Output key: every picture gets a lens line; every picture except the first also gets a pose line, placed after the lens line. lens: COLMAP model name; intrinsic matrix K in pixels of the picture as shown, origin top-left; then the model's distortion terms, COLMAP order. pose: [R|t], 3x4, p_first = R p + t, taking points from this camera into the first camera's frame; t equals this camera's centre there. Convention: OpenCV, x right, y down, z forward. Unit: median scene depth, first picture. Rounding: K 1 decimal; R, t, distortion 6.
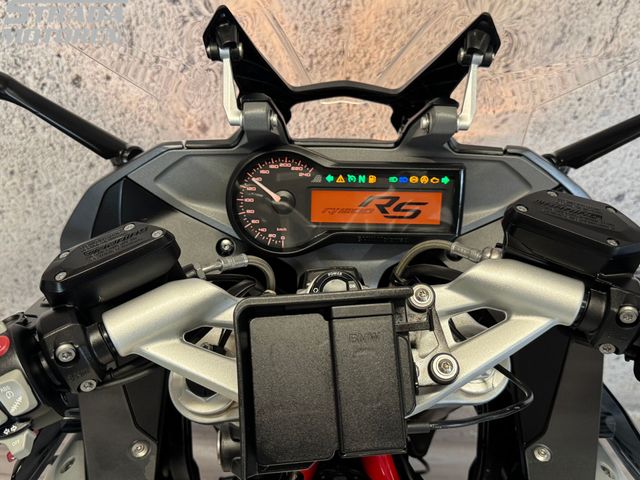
lens RADIAL K [[670.8, 0, 320.0], [0, 670.8, 240.0], [0, 0, 1]] dist [-0.005677, -0.021616]
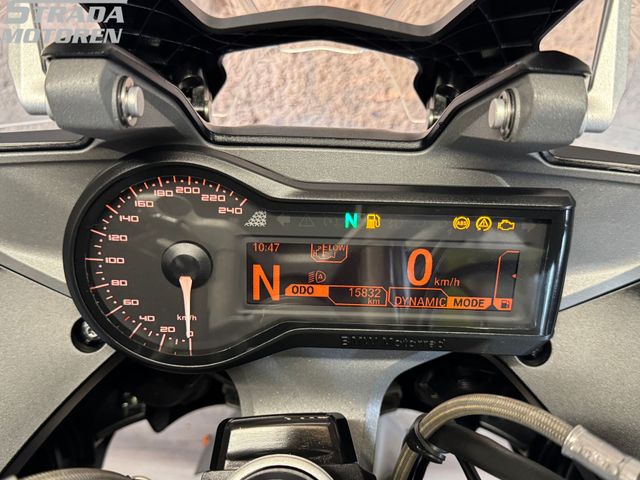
lens RADIAL K [[670.8, 0, 320.0], [0, 670.8, 240.0], [0, 0, 1]] dist [-0.005677, -0.021616]
pose [[0.999518, 0.020445, -0.023366, 0.051326], [-0.018138, 0.995314, 0.094983, -0.122088], [0.025198, -0.094514, 0.995205, 0.527431]]
